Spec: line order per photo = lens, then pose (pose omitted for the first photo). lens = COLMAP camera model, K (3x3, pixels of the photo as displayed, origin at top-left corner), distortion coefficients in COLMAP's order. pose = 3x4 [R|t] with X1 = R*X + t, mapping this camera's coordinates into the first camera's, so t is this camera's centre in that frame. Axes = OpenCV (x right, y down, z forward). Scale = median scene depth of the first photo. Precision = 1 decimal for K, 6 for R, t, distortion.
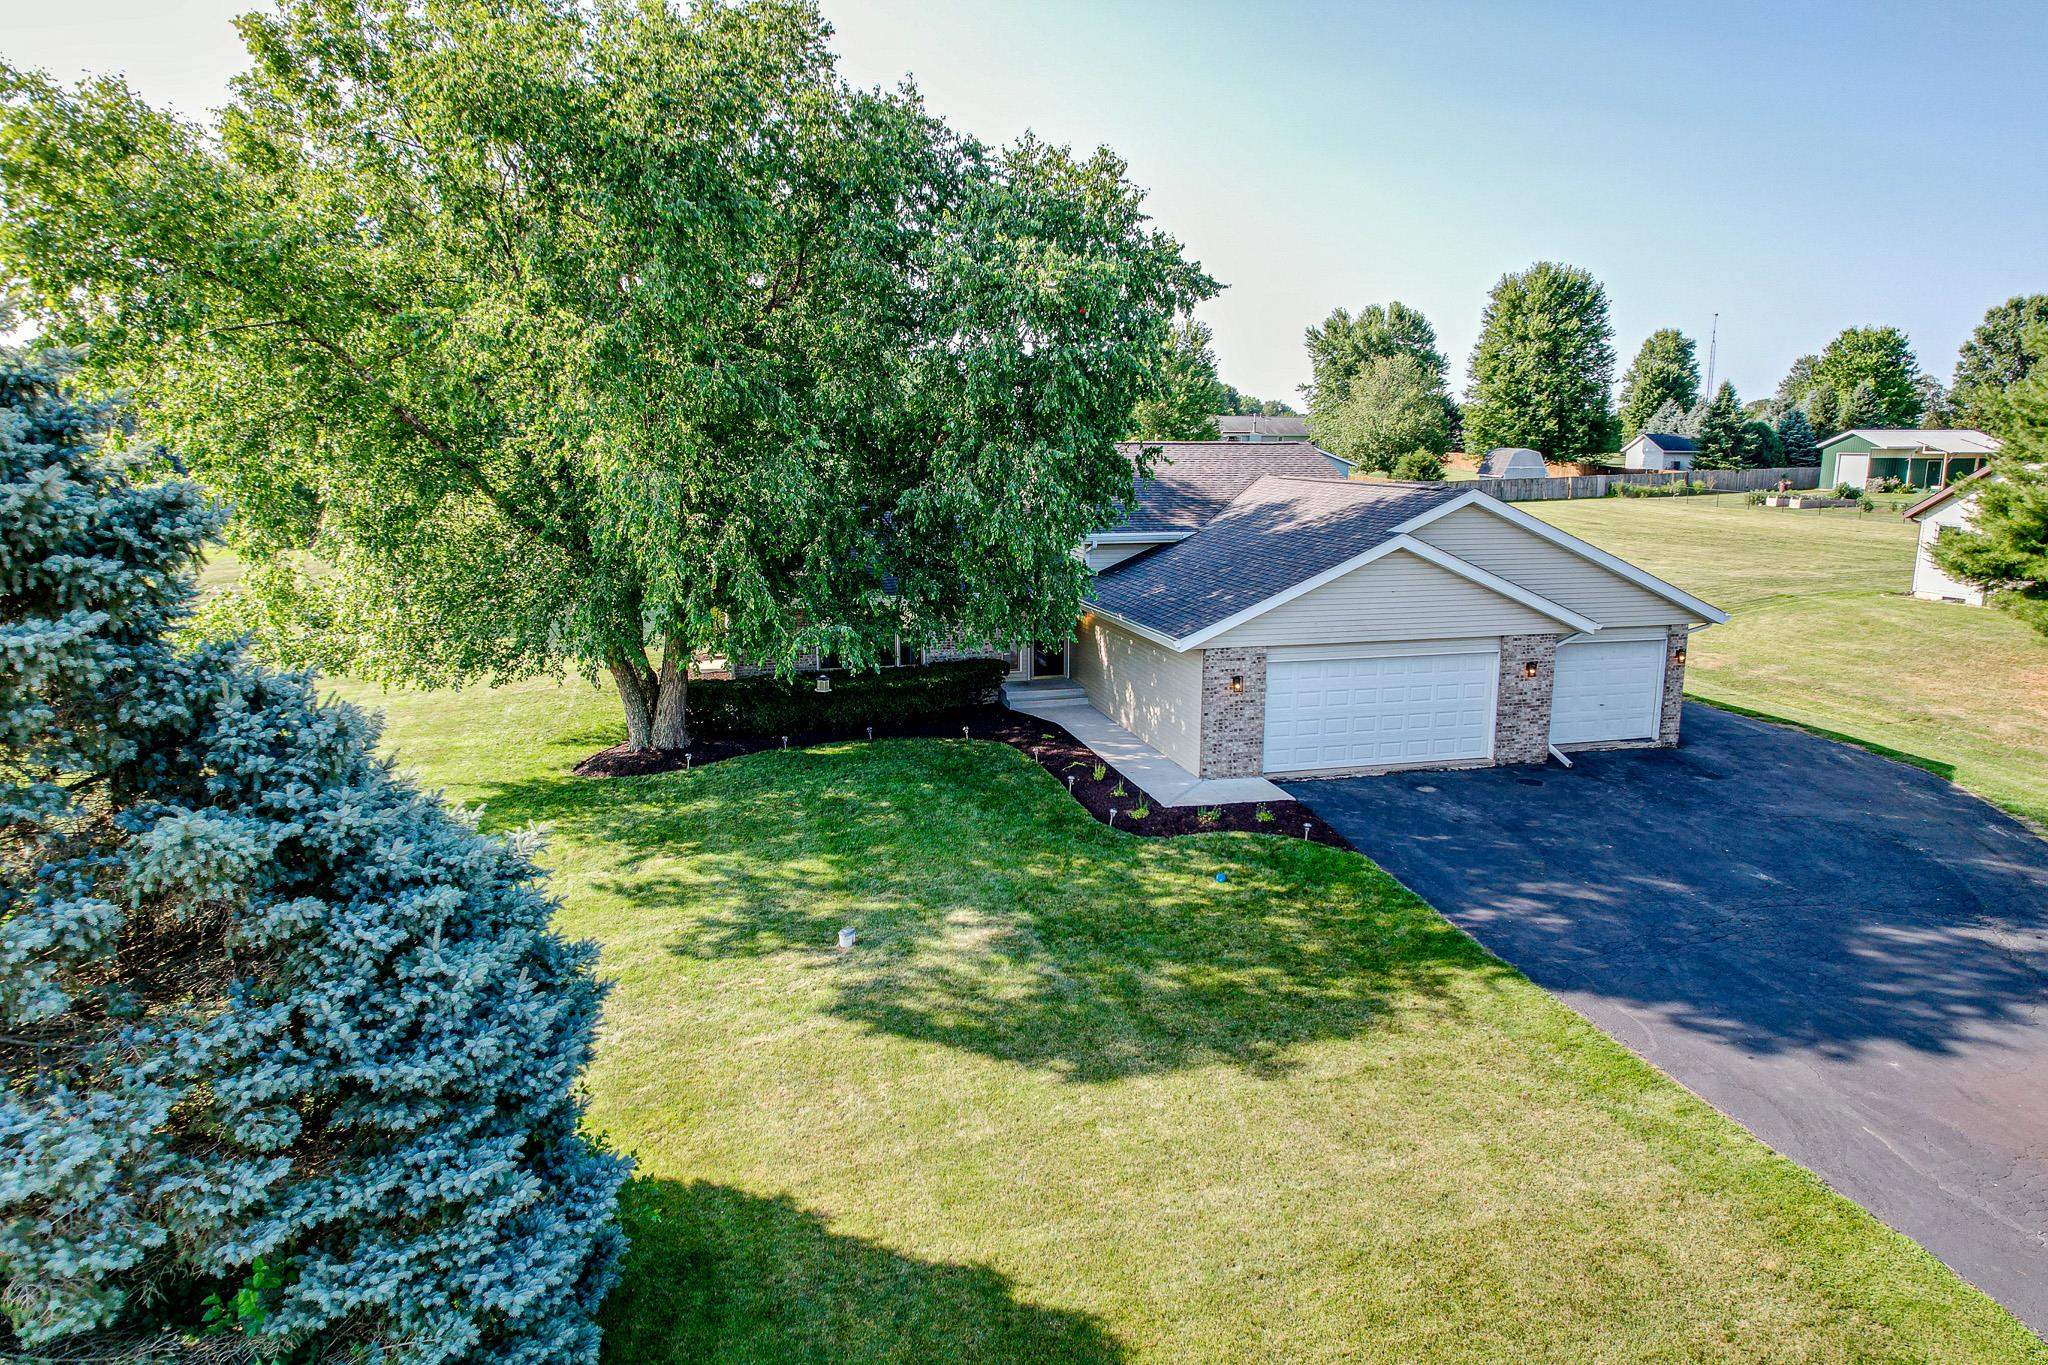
lens RADIAL K [[1300.6, 0, 1036.6], [0, 1300.6, 683.7], [0, 0, 1]] dist [-0.065909, 0.056603]
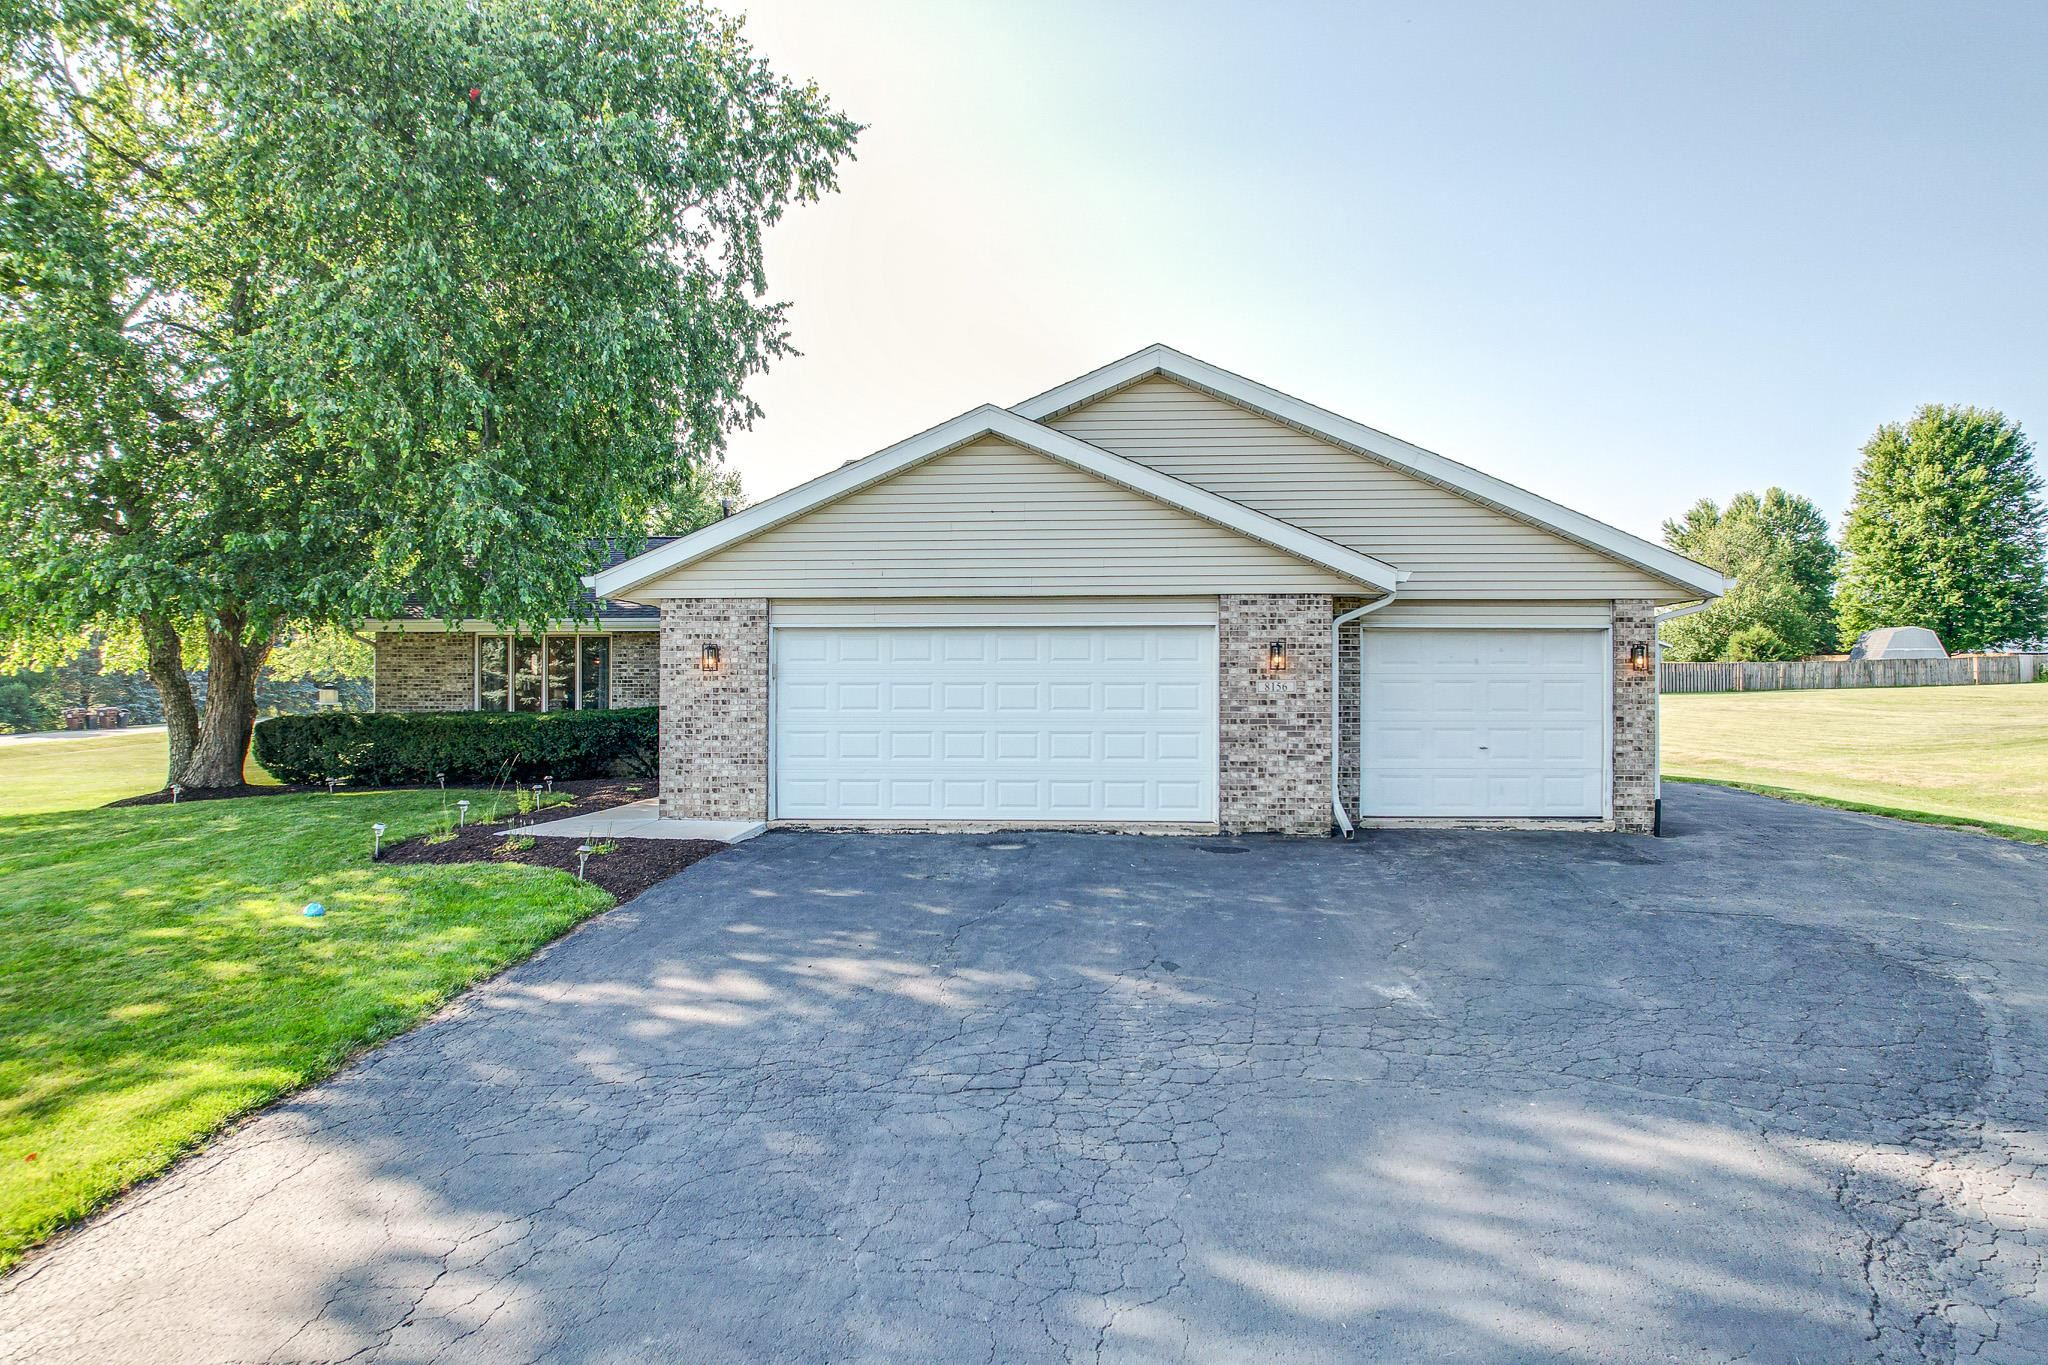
lens RADIAL K [[1311.9, 0, 1029.1], [0, 1311.9, 689.9], [0, 0, 1]] dist [-0.075357, 0.060791]
pose [[0.949781, -0.002859, -0.312904, 0.476044], [-0.056466, 0.981977, -0.180368, 0.113544], [0.307780, 0.188979, 0.932501, 0.472047]]
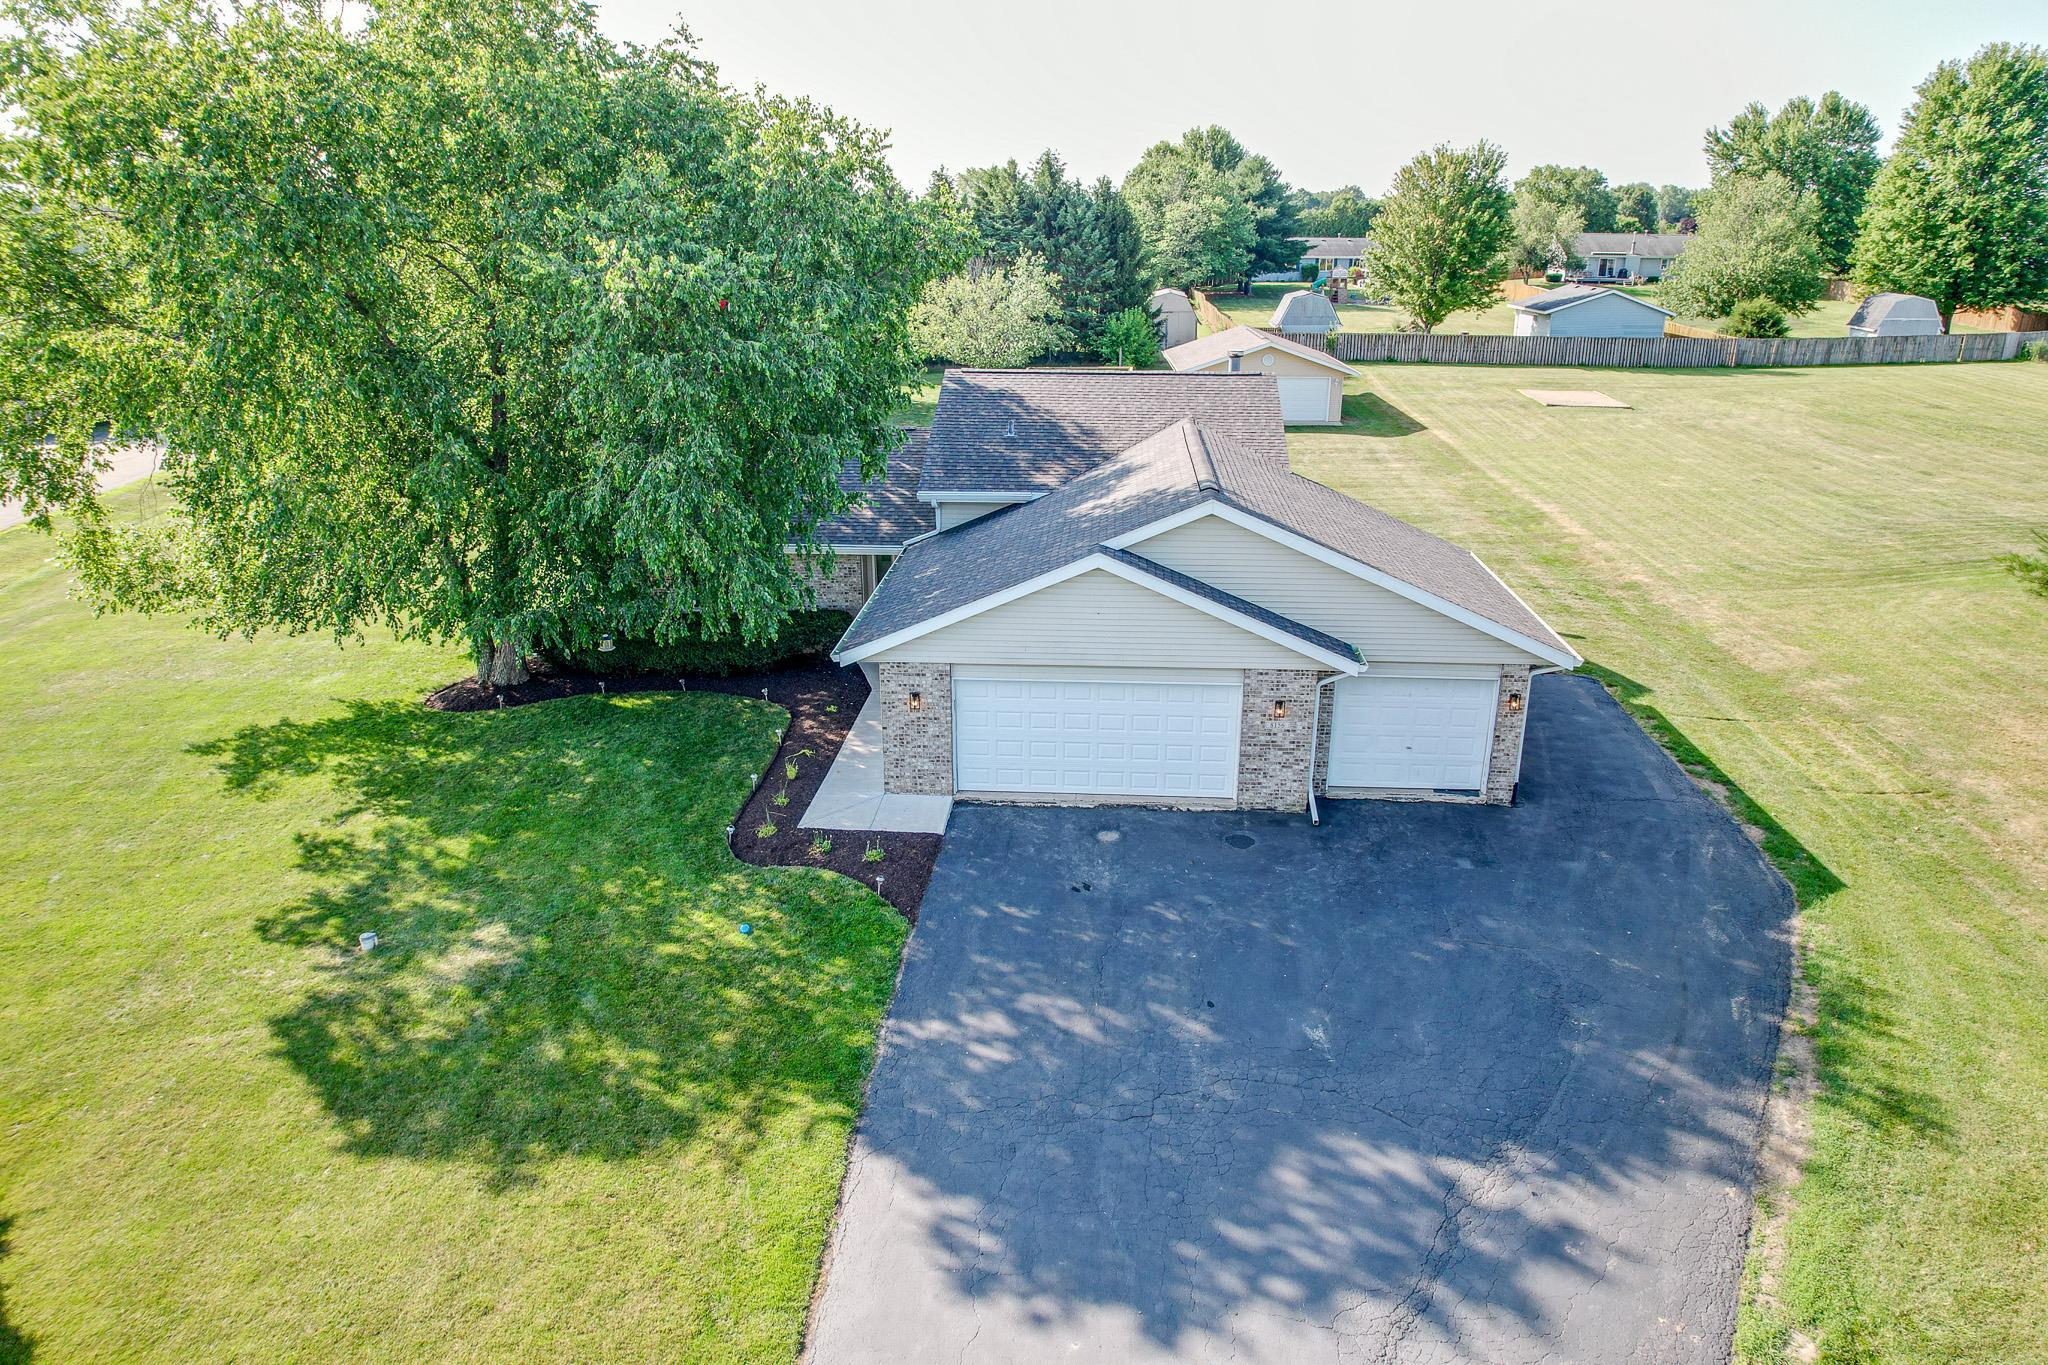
lens RADIAL K [[1300.6, 0, 1036.6], [0, 1300.6, 683.7], [0, 0, 1]] dist [-0.065909, 0.056603]
pose [[0.948196, 0.103188, -0.300461, 0.508432], [-0.056292, 0.985385, 0.160770, -0.164122], [0.312659, -0.135528, 0.940147, 0.144713]]
